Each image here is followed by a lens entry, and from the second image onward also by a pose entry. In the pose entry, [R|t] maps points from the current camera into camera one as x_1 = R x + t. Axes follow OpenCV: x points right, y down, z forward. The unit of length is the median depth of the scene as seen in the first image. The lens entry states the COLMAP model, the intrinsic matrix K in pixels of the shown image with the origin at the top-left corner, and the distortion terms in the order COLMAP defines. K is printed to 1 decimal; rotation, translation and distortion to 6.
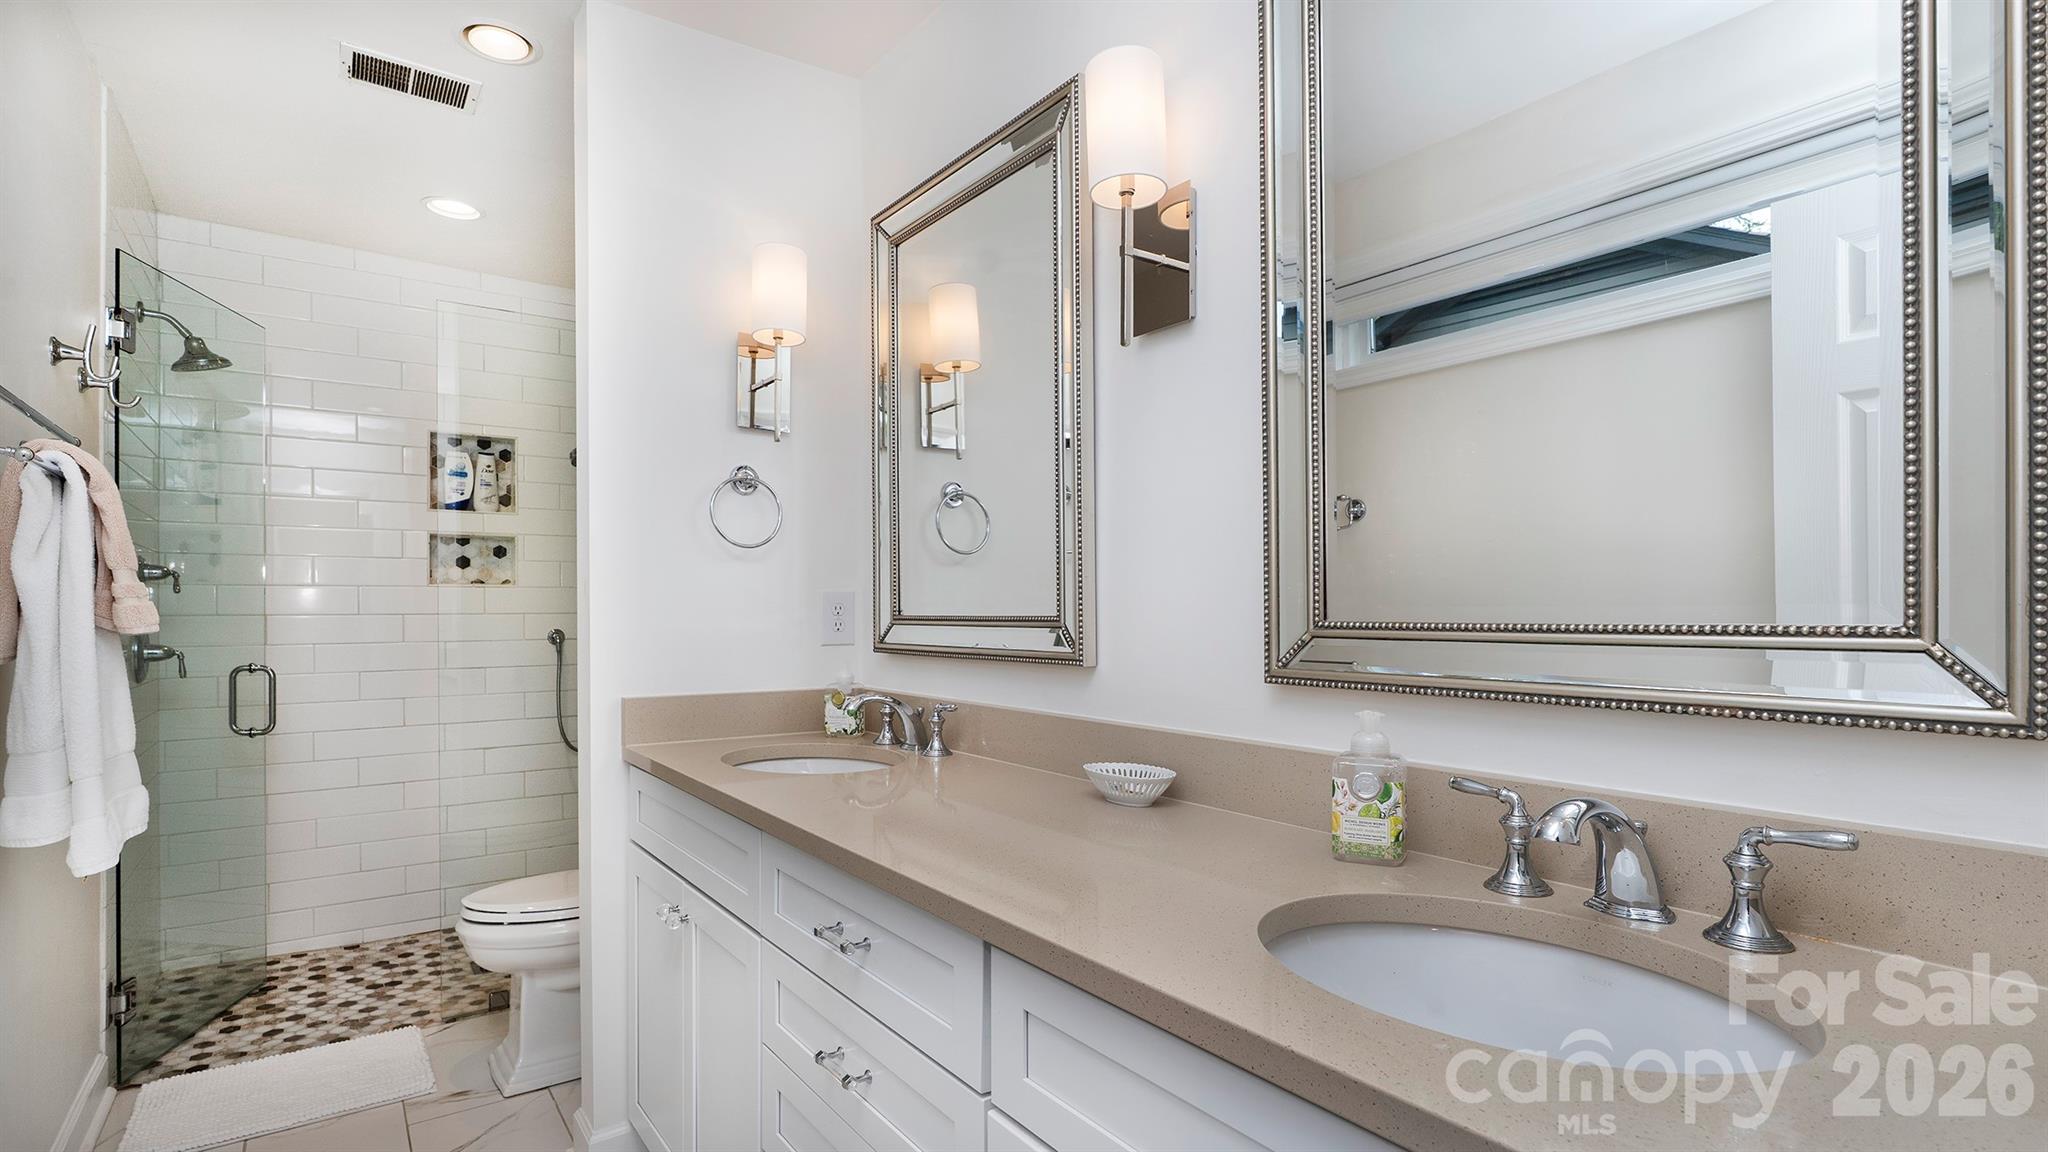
lens RADIAL K [[945.6, 0, 978.5], [0, 945.6, 604.8], [0, 0, 1]] dist [0.000232, 0.000704]
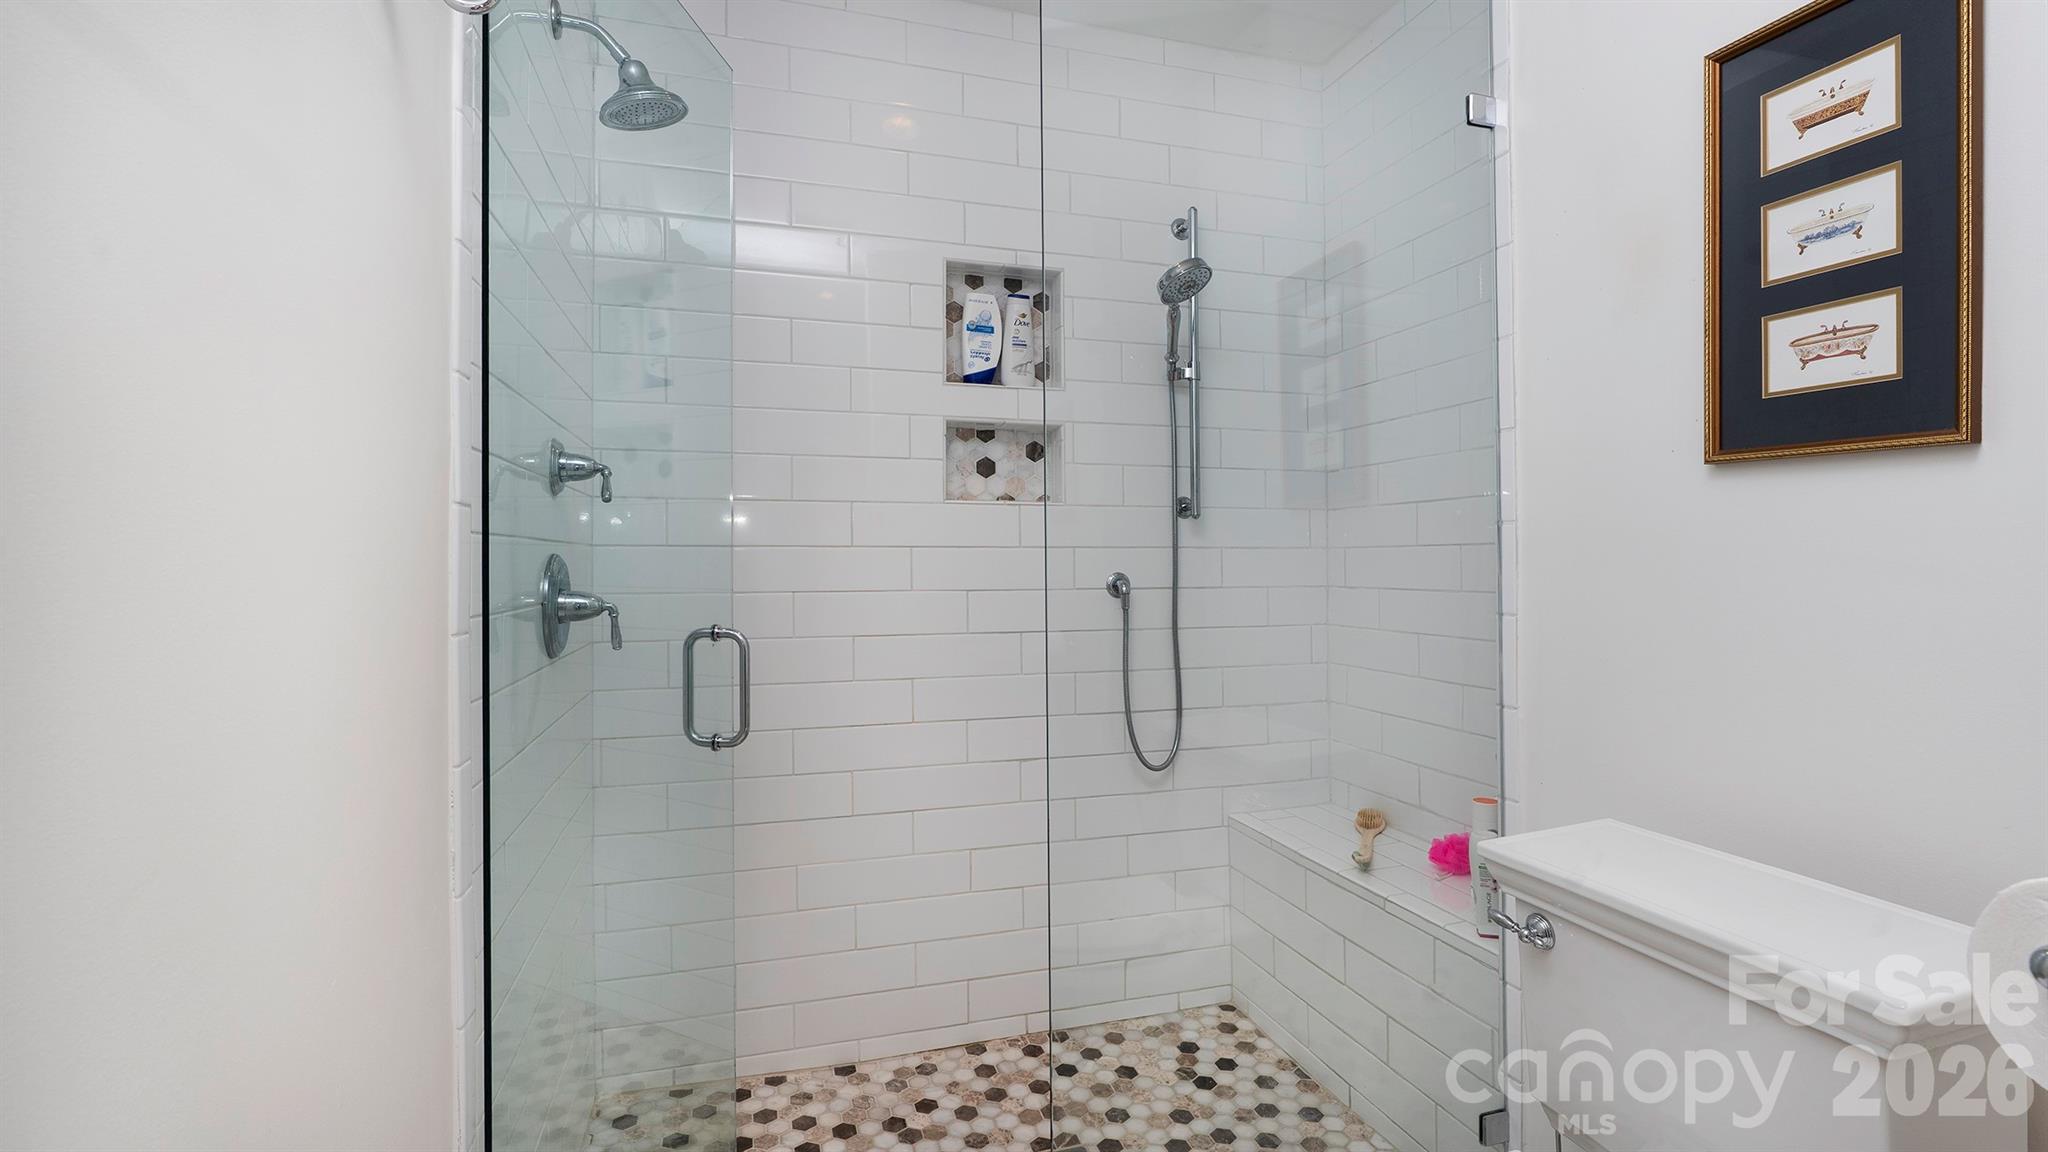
lens RADIAL K [[945.6, 0, 1027.7], [0, 945.6, 566.7], [0, 0, 1]] dist [0.000232, 0.000704]
pose [[0.948337, 0.008410, -0.317155, -0.318734], [-0.003738, 0.999875, 0.015338, 0.012960], [0.317244, -0.013360, 0.948250, 0.404279]]
